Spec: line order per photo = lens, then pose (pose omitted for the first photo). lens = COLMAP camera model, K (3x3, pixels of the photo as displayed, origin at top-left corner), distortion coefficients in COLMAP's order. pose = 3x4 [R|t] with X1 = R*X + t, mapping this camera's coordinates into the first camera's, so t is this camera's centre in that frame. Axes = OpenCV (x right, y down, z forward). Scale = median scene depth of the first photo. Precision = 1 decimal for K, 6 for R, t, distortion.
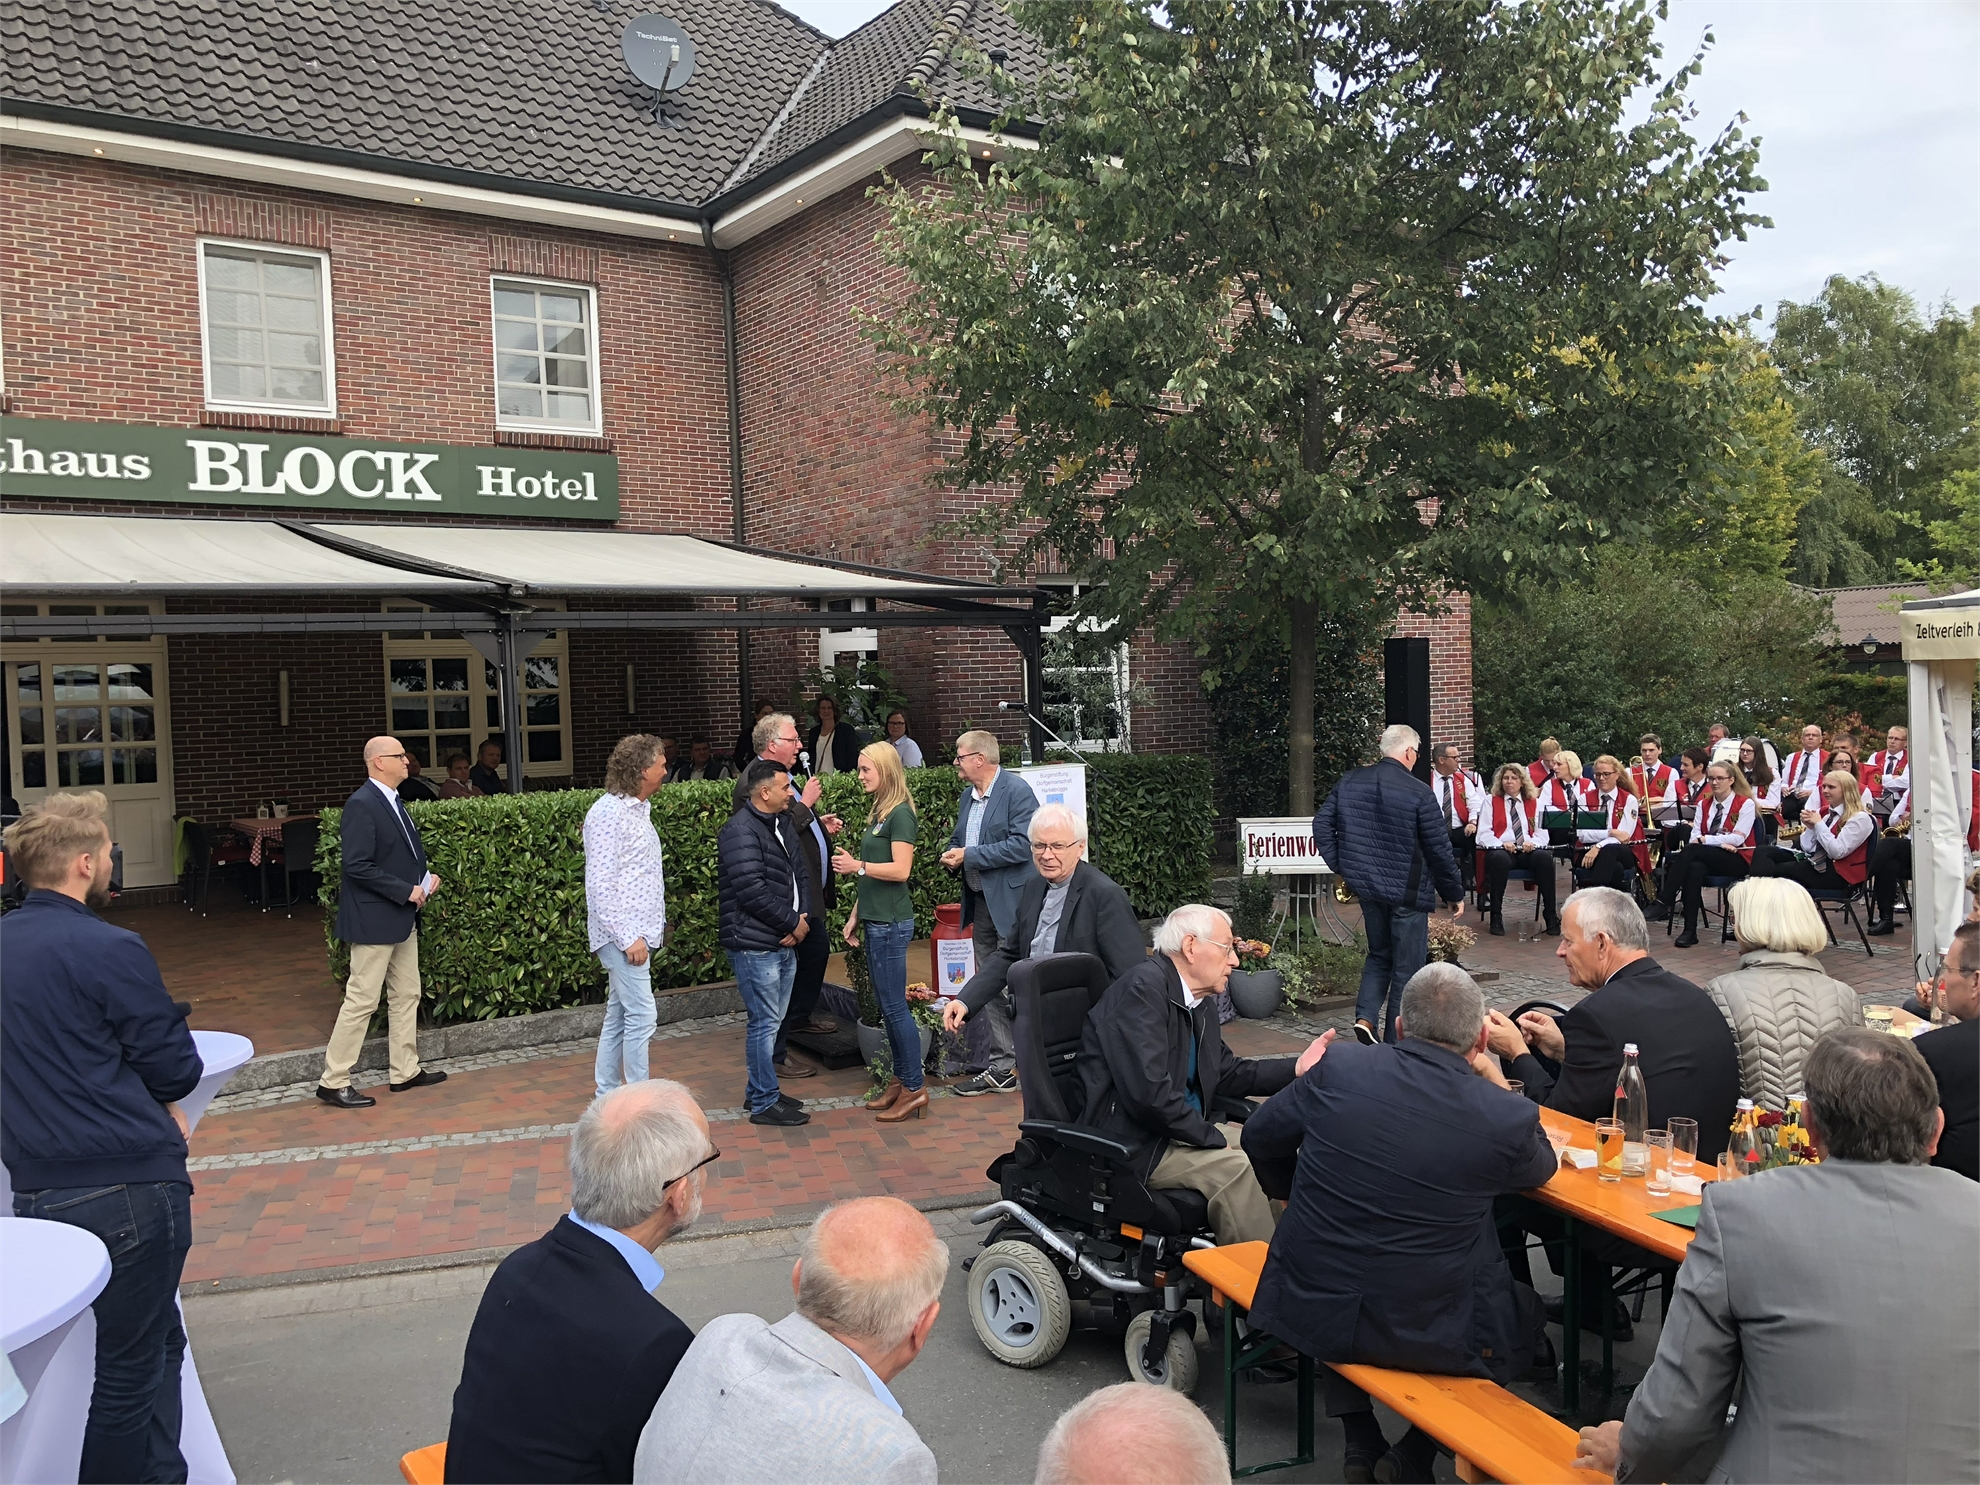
lens RADIAL K [[1640.0, 0, 931.0], [0, 1640.0, 765.3], [0, 0, 1]] dist [0.008677, 0.015301]
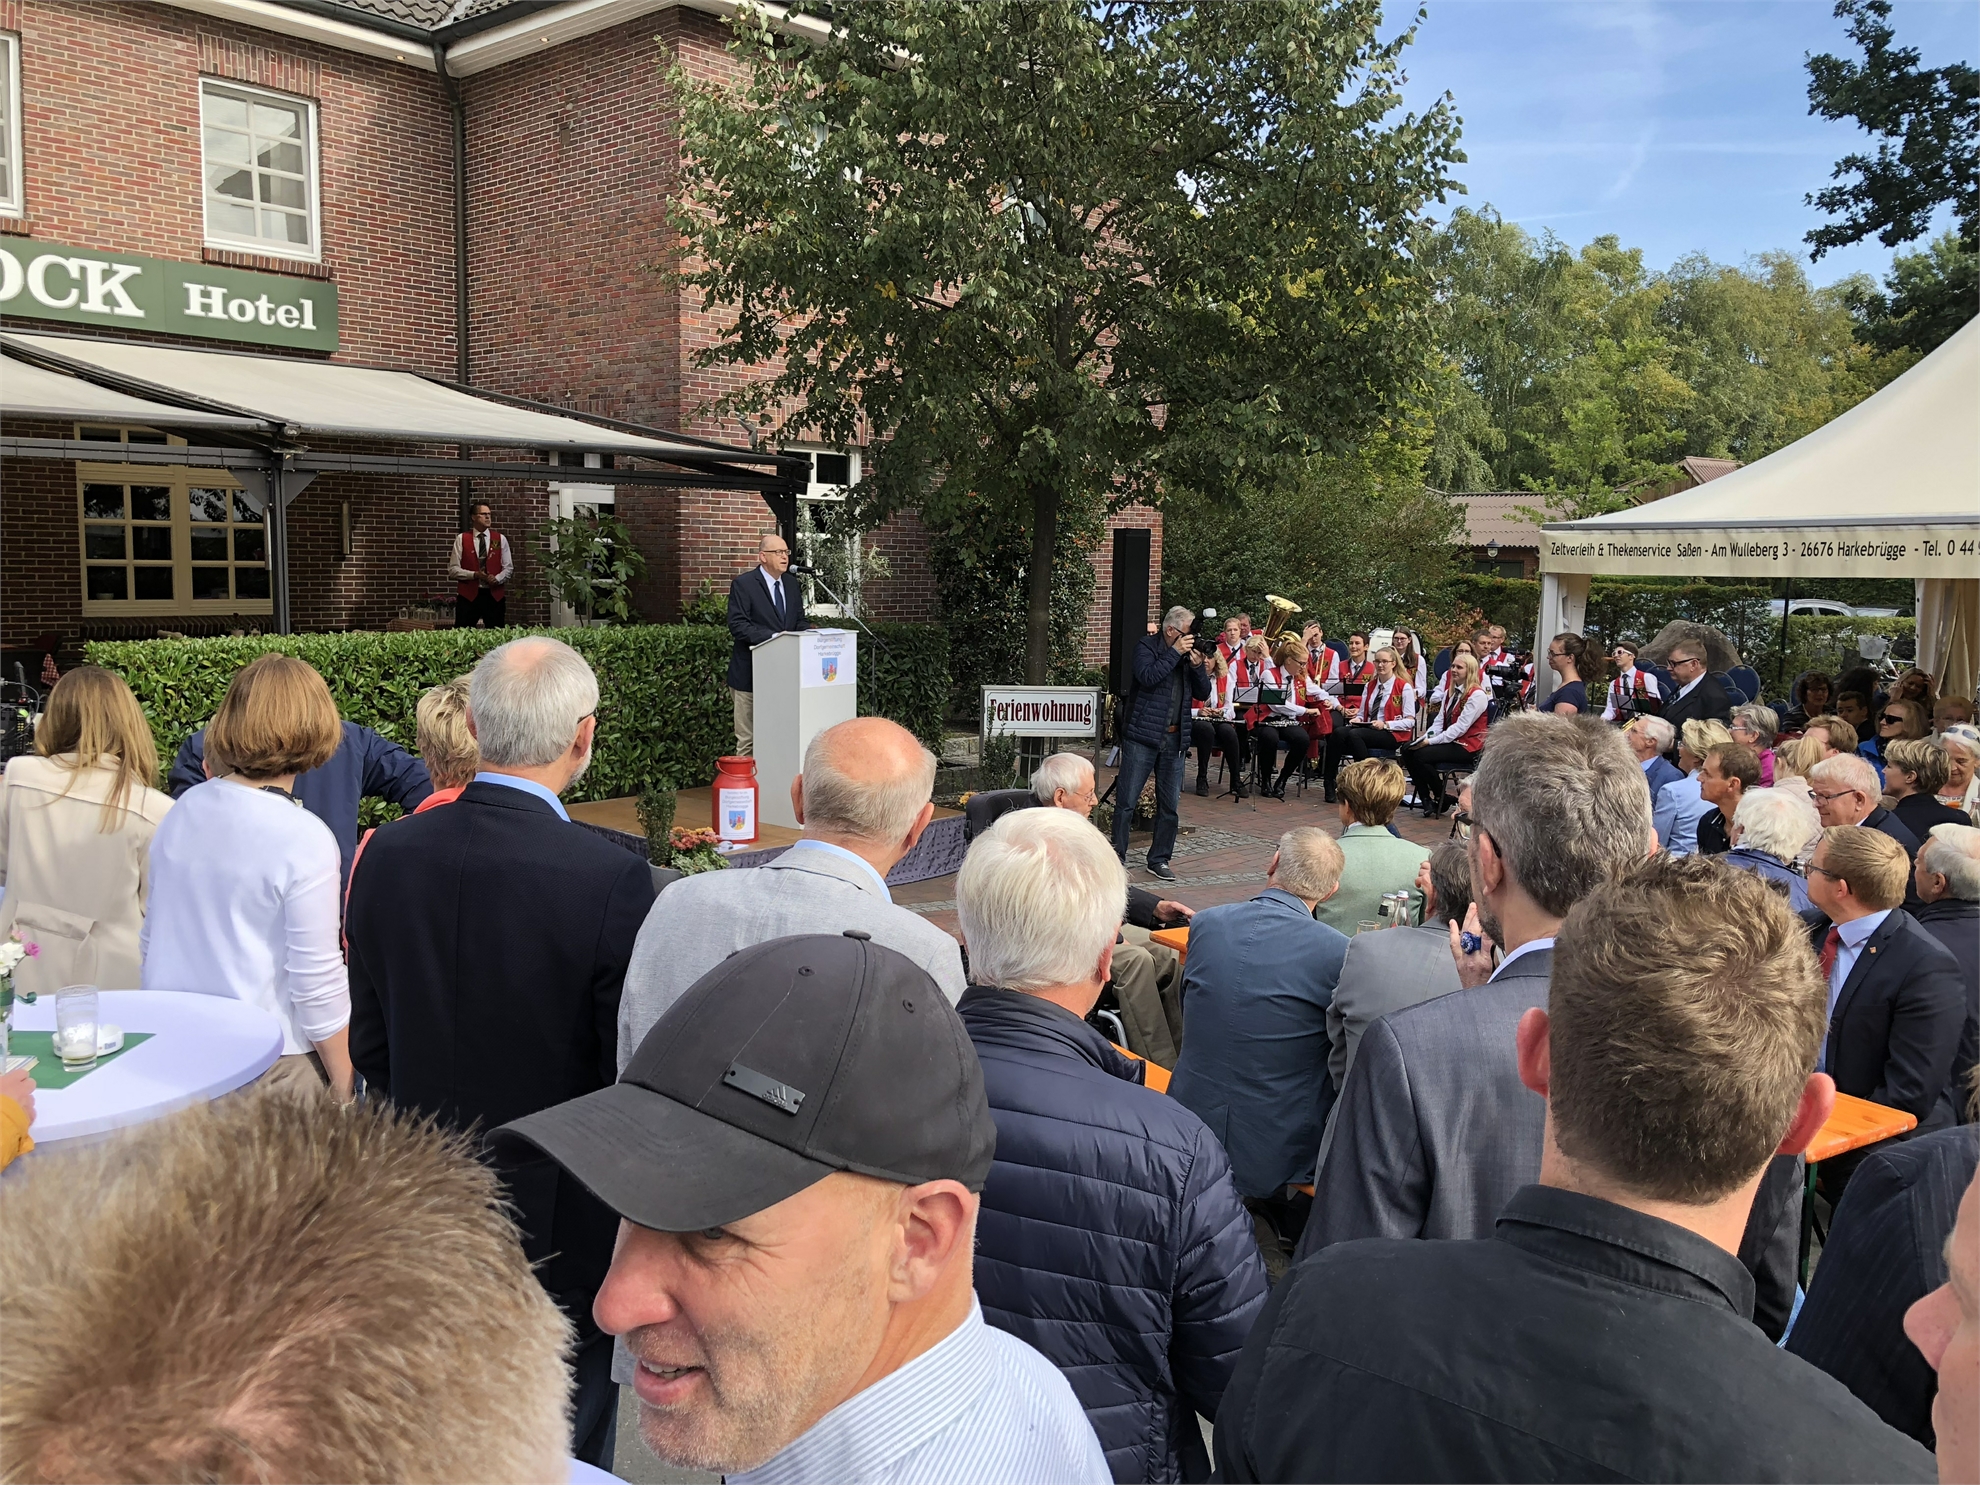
lens RADIAL K [[1662.8, 0, 942.2], [0, 1662.8, 741.8], [0, 0, 1]] dist [0.000032, 0.001782]
pose [[0.976169, 0.028414, 0.215142, -0.061470], [-0.043813, 0.996781, 0.067148, -0.002313], [-0.212541, -0.074974, 0.974272, -0.062470]]
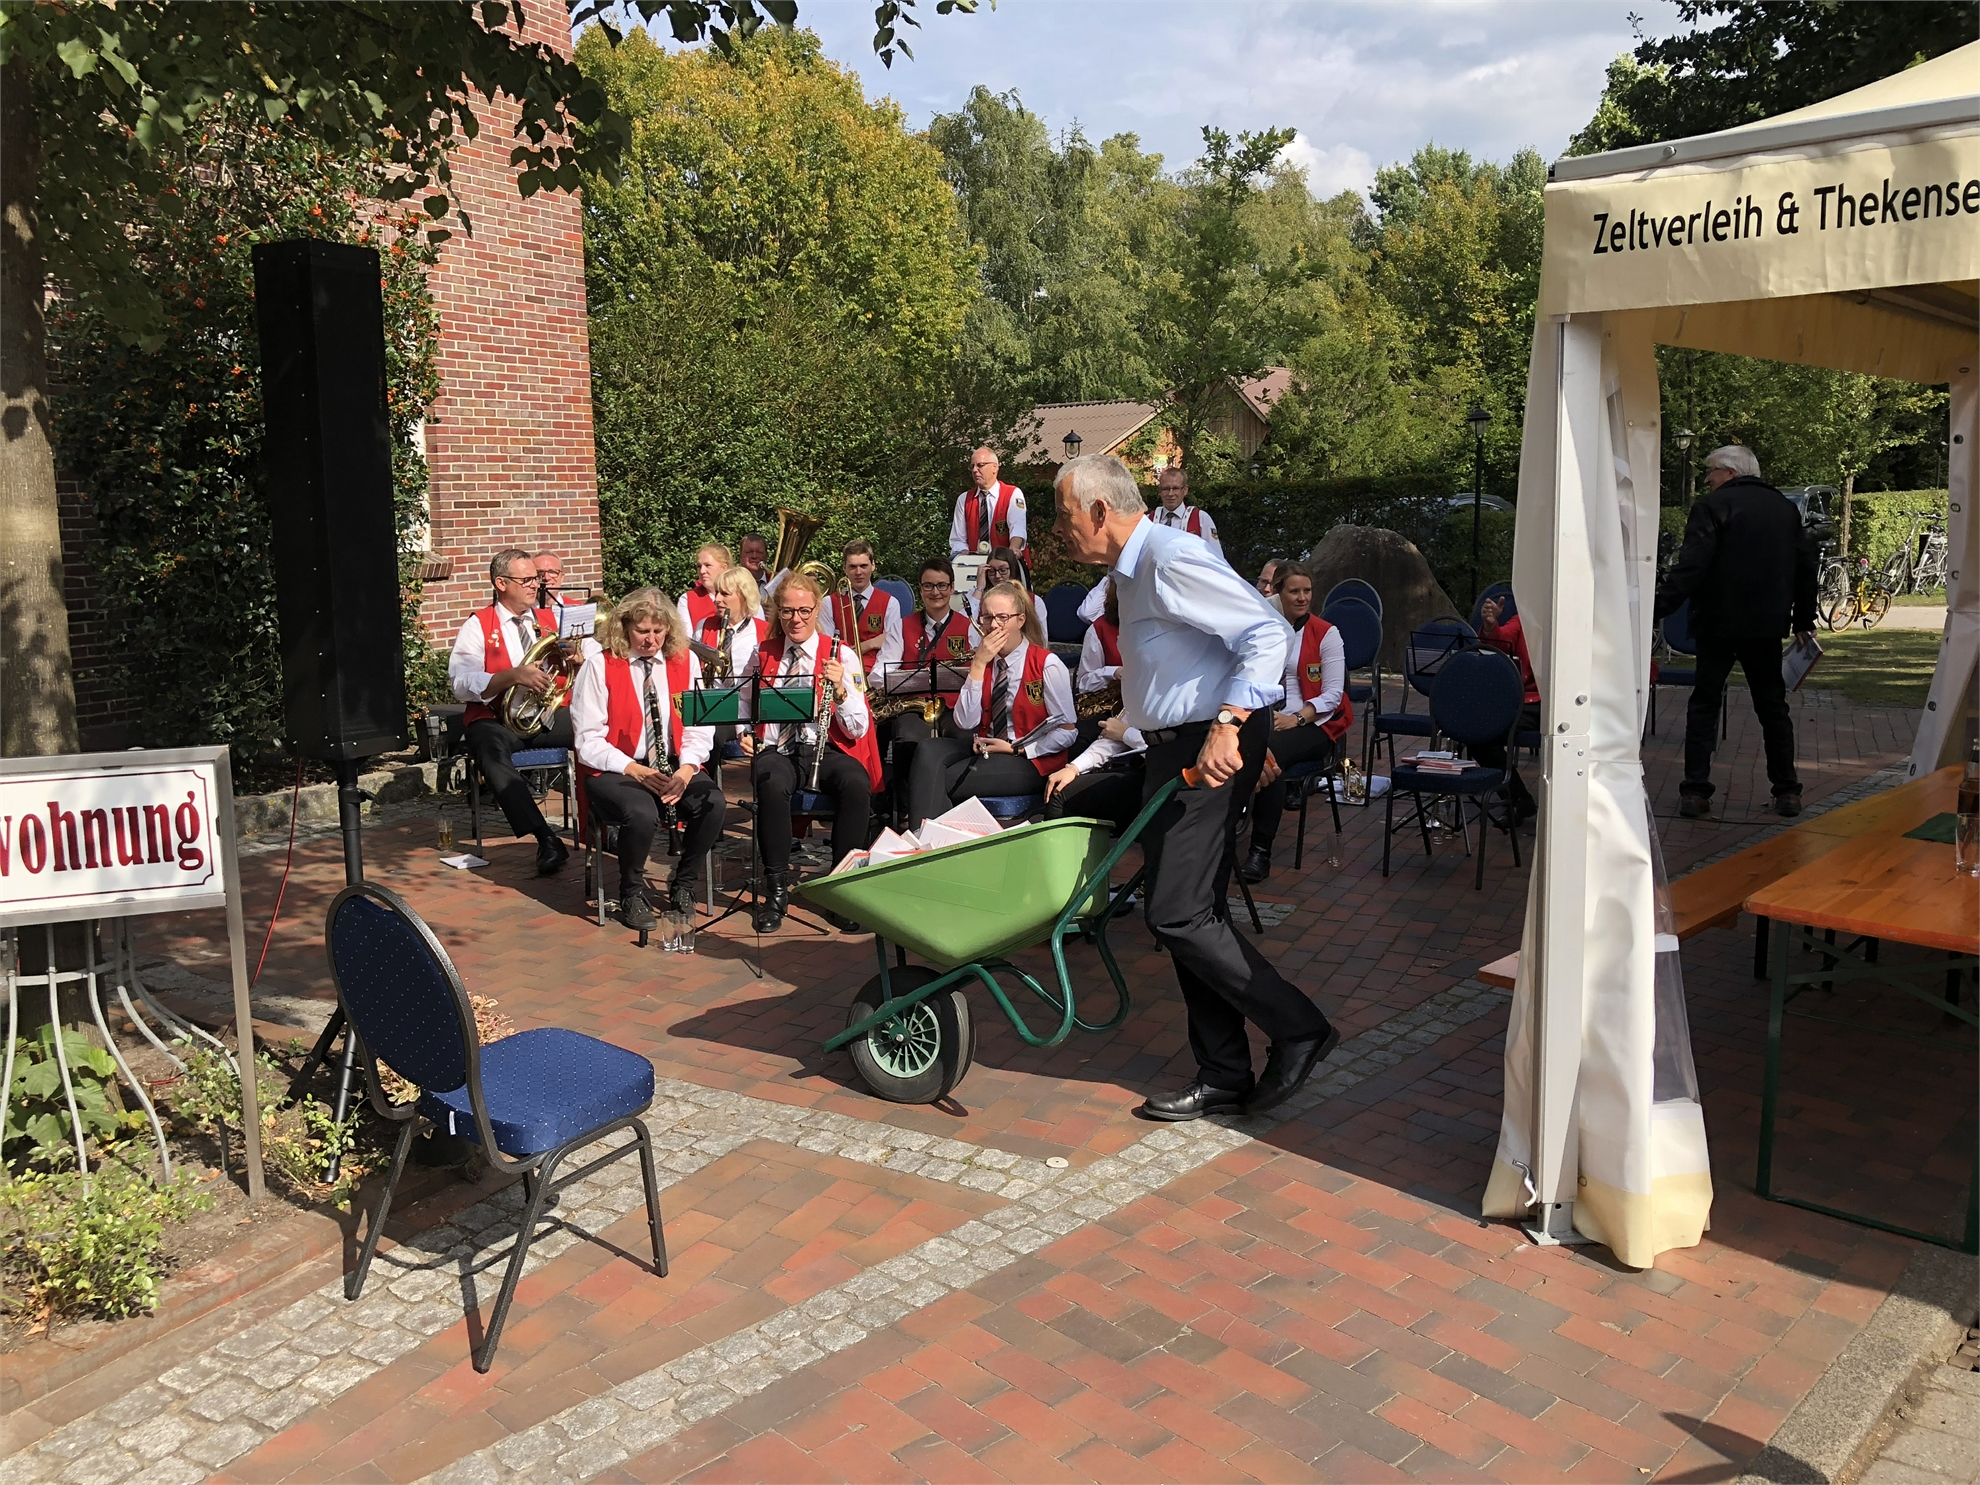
lens RADIAL K [[1641.6, 0, 972.3], [0, 1641.6, 735.8], [0, 0, 1]] dist [0.010926, 0.017358]
pose [[0.872980, -0.050138, 0.485171, 0.200341], [0.007953, 0.996034, 0.088621, -0.001591], [-0.487690, -0.073505, 0.869917, 0.512021]]
